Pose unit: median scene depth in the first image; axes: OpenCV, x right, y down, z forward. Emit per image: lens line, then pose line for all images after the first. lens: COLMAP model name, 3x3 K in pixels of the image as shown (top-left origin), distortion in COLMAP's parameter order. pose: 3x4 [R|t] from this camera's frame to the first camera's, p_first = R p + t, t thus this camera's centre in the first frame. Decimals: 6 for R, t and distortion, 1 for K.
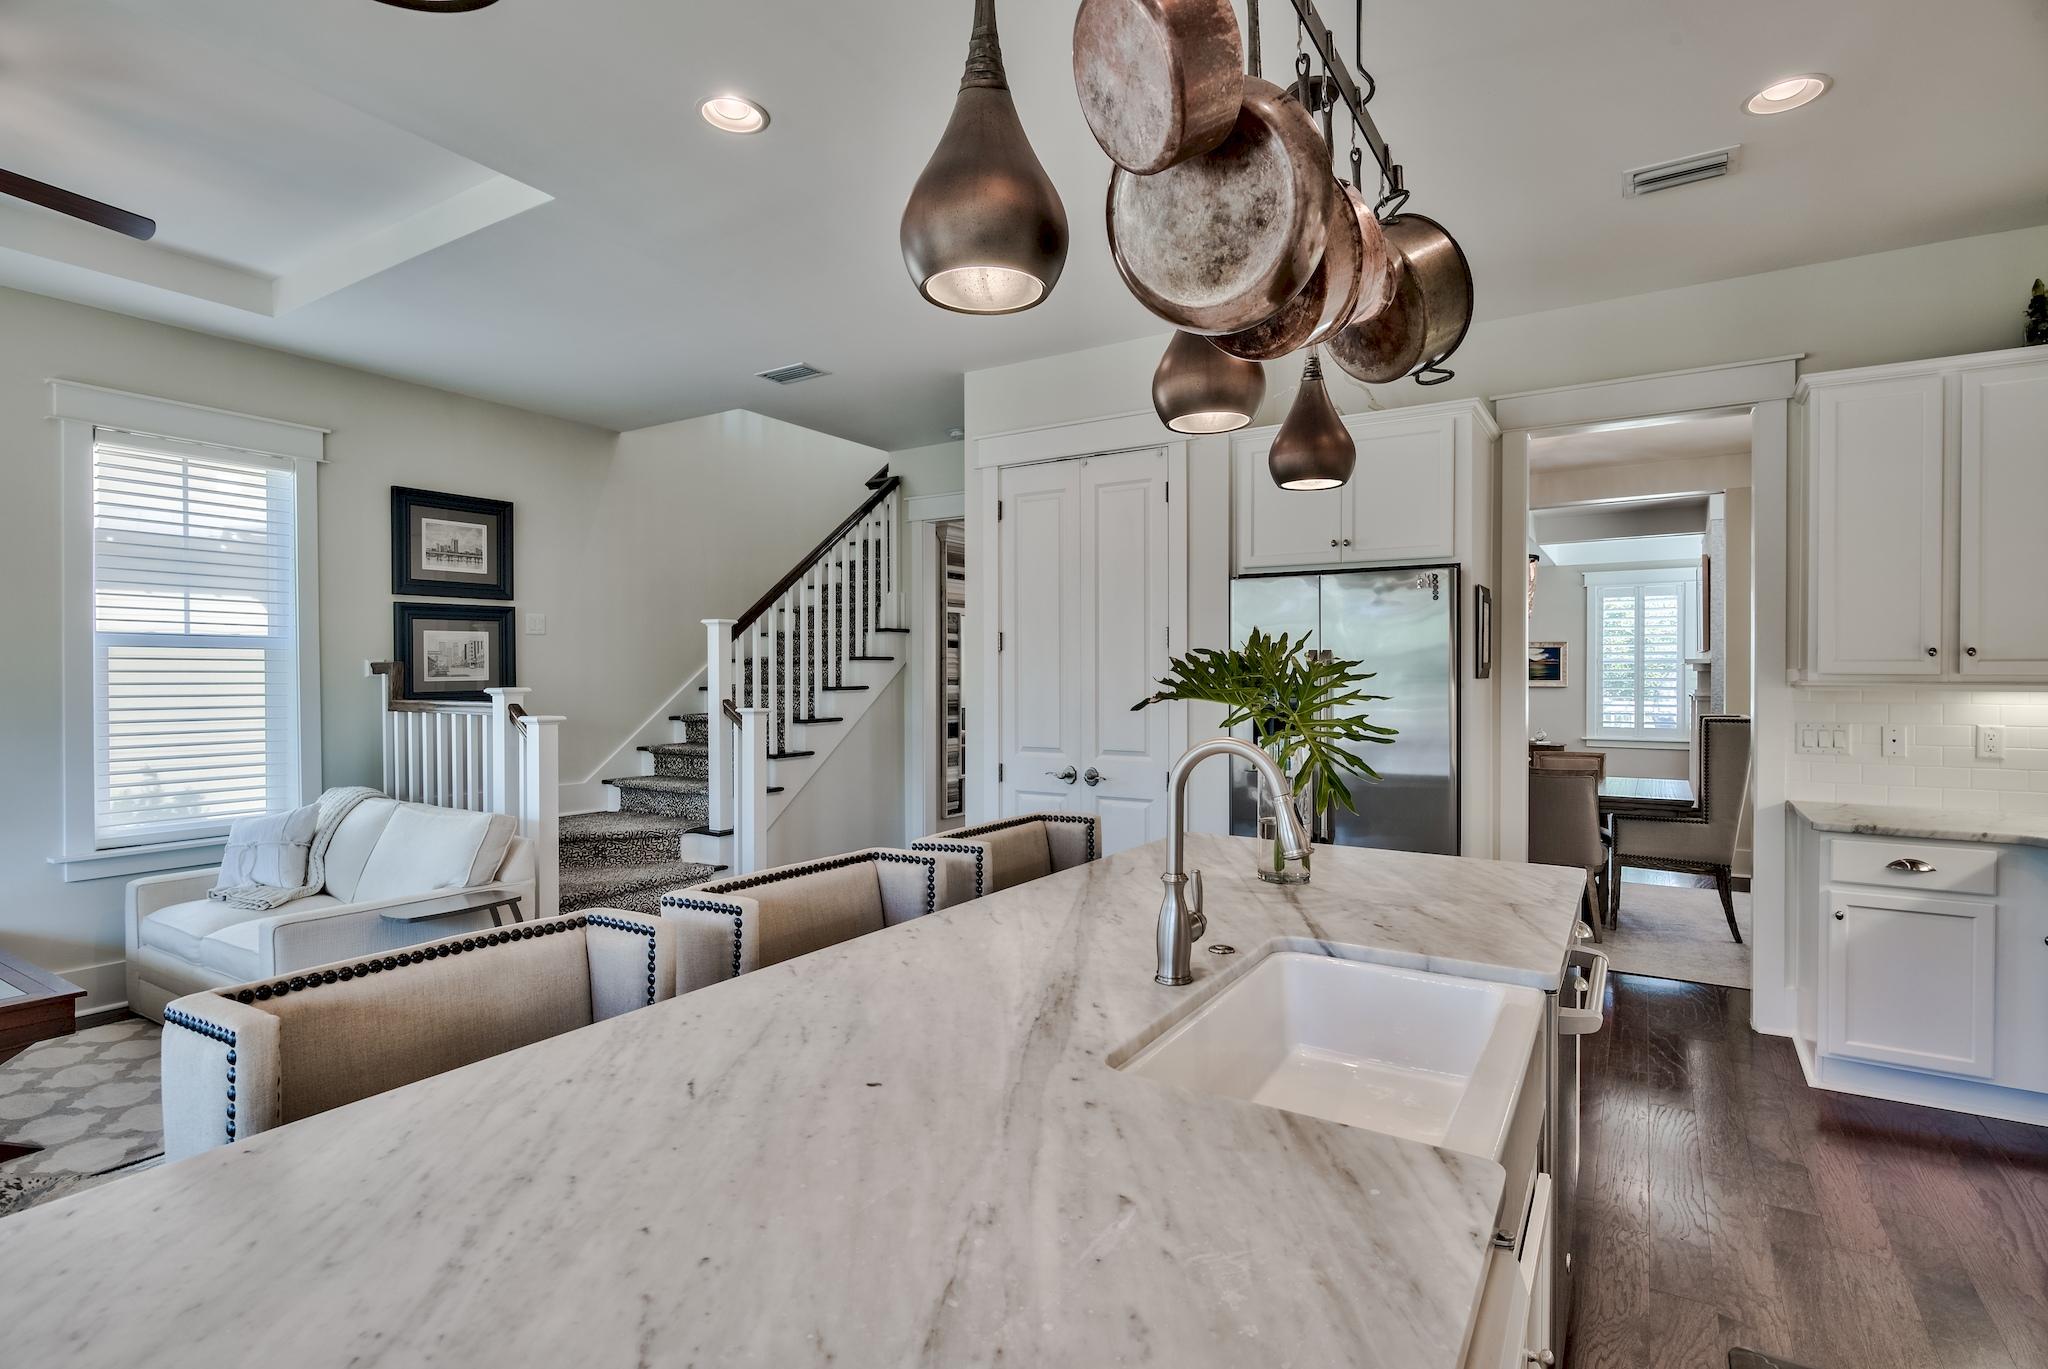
lens RADIAL K [[992.5, 0, 1026.9], [0, 992.5, 683.8], [0, 0, 1]] dist [-0.000175, -0.000263]
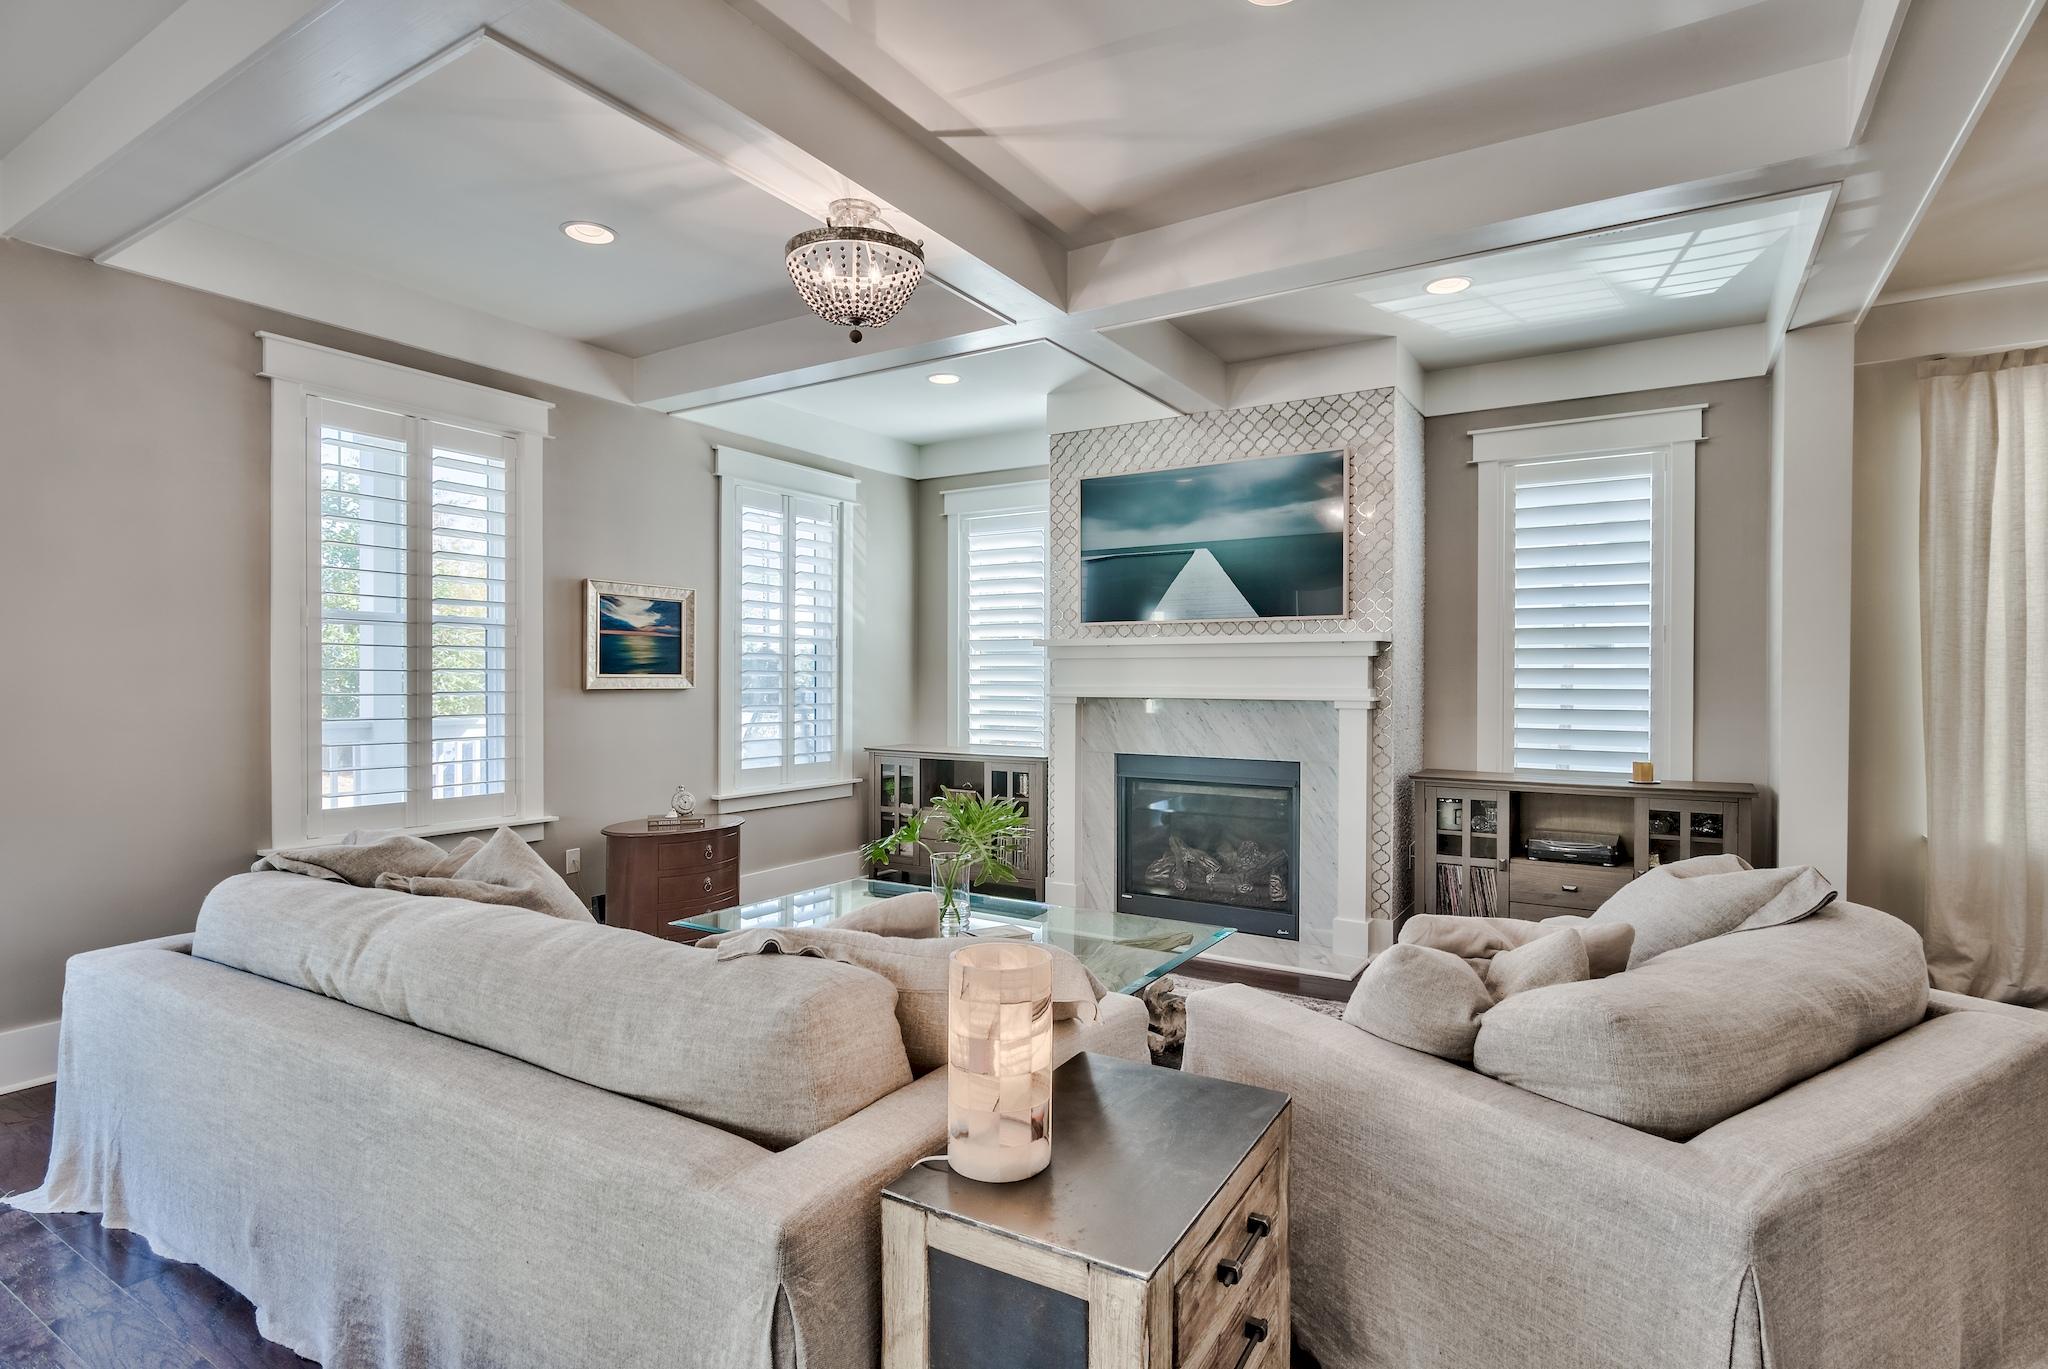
lens RADIAL K [[992.5, 0, 1026.9], [0, 992.5, 683.8], [0, 0, 1]] dist [-0.000175, -0.000263]
pose [[0.008284, -0.004050, 0.999957, 0.097707], [0.008683, 0.999954, 0.003978, 0.000065], [-0.999928, 0.008649, 0.008318, 0.874798]]
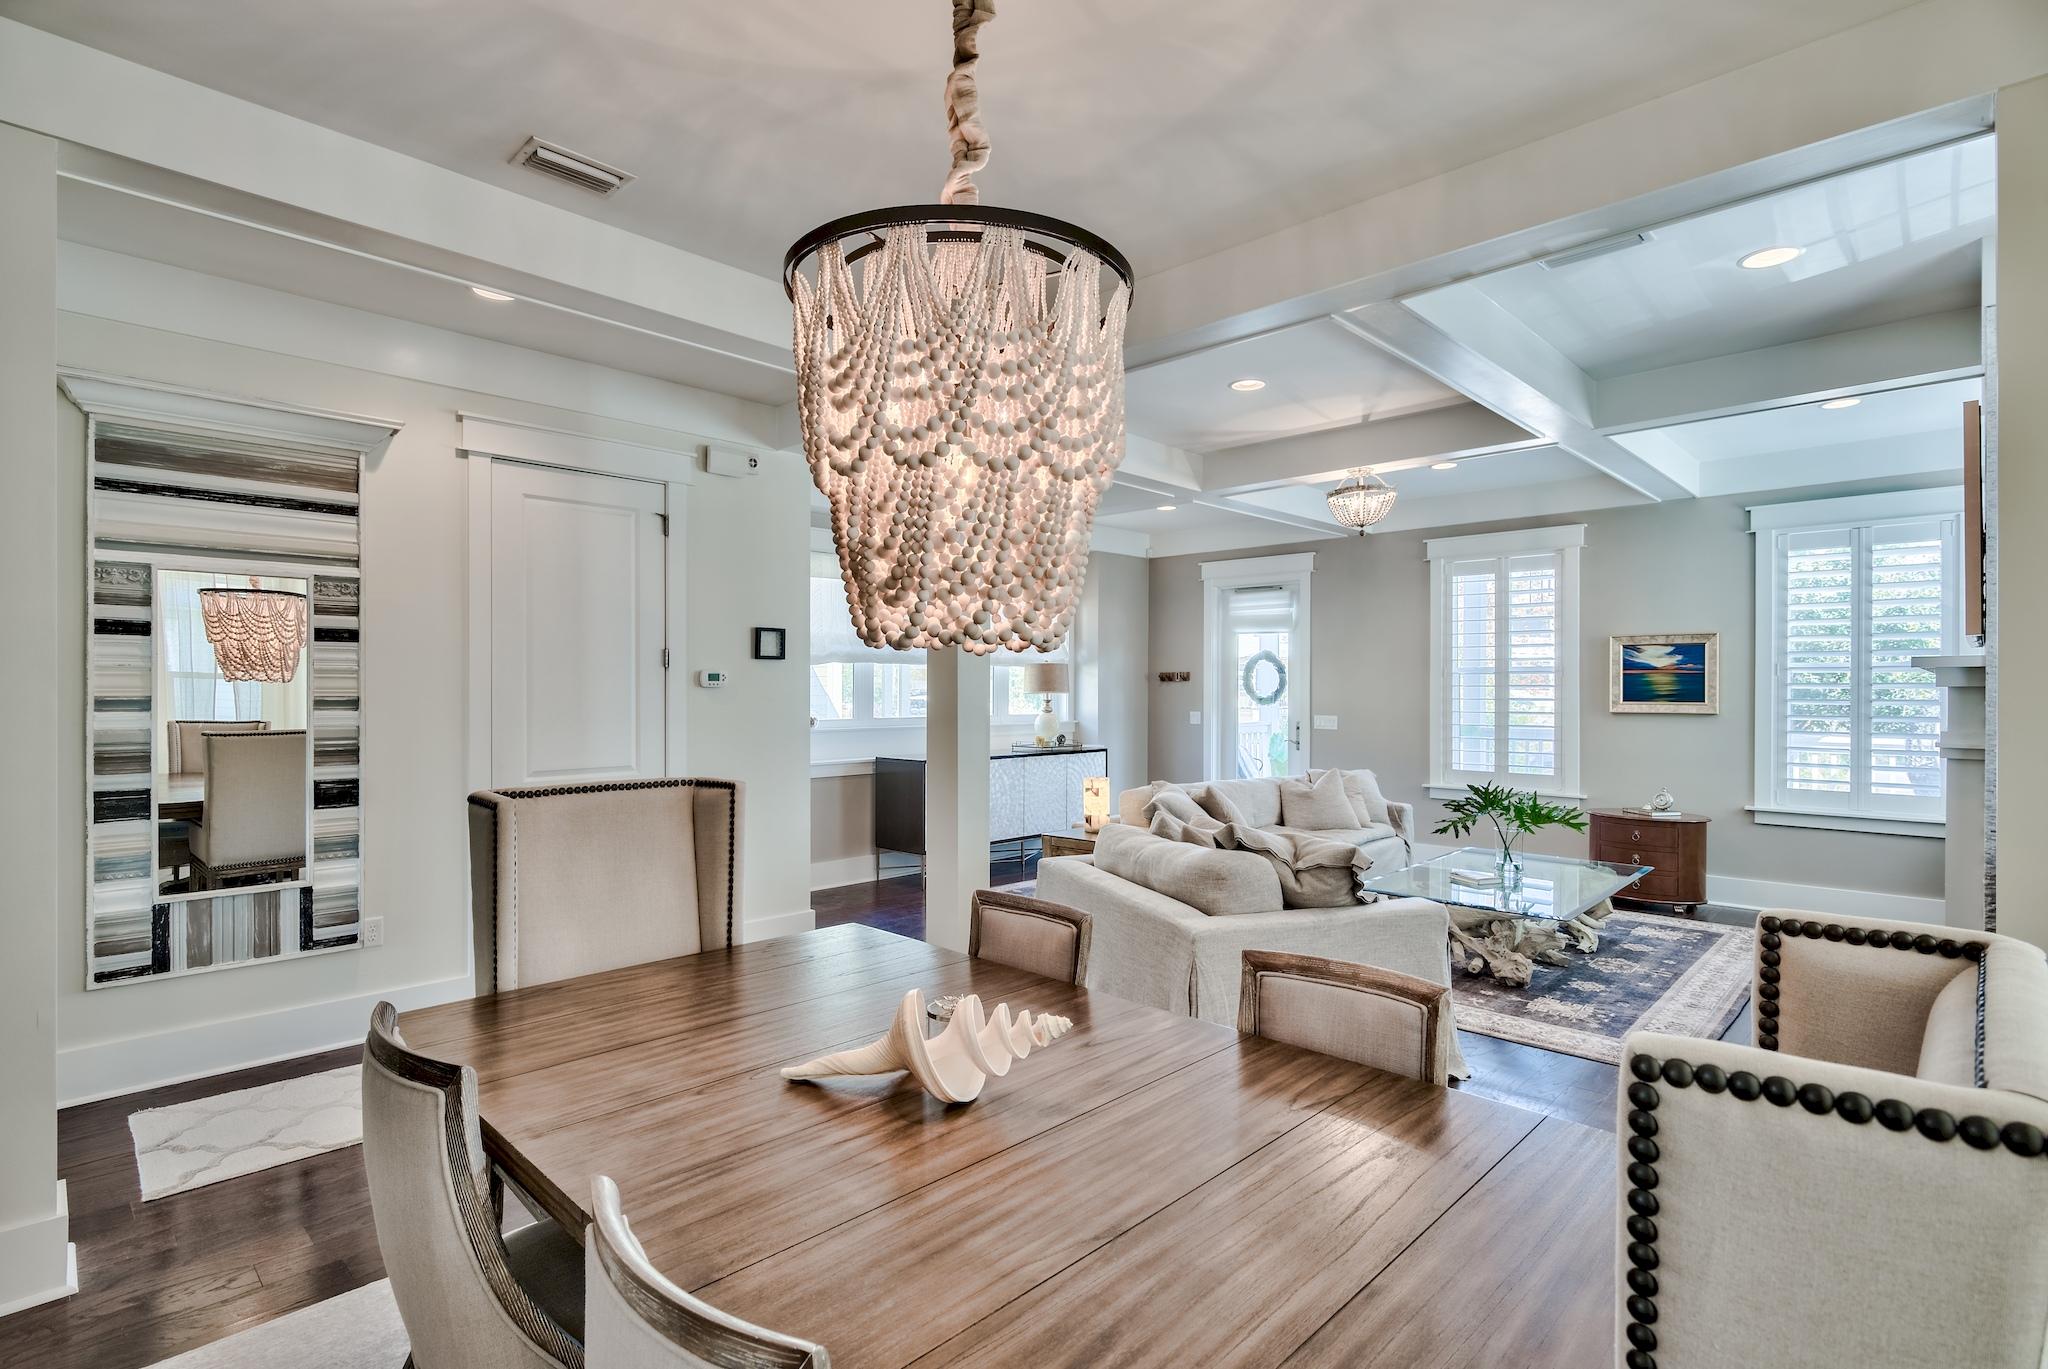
lens RADIAL K [[992.5, 0, 1026.9], [0, 992.5, 683.8], [0, 0, 1]] dist [-0.000175, -0.000263]
pose [[0.979103, 0.000585, -0.203366, 0.290339], [-0.003843, 0.999871, -0.015623, -0.004121], [0.203330, 0.016078, 0.978978, 0.395064]]
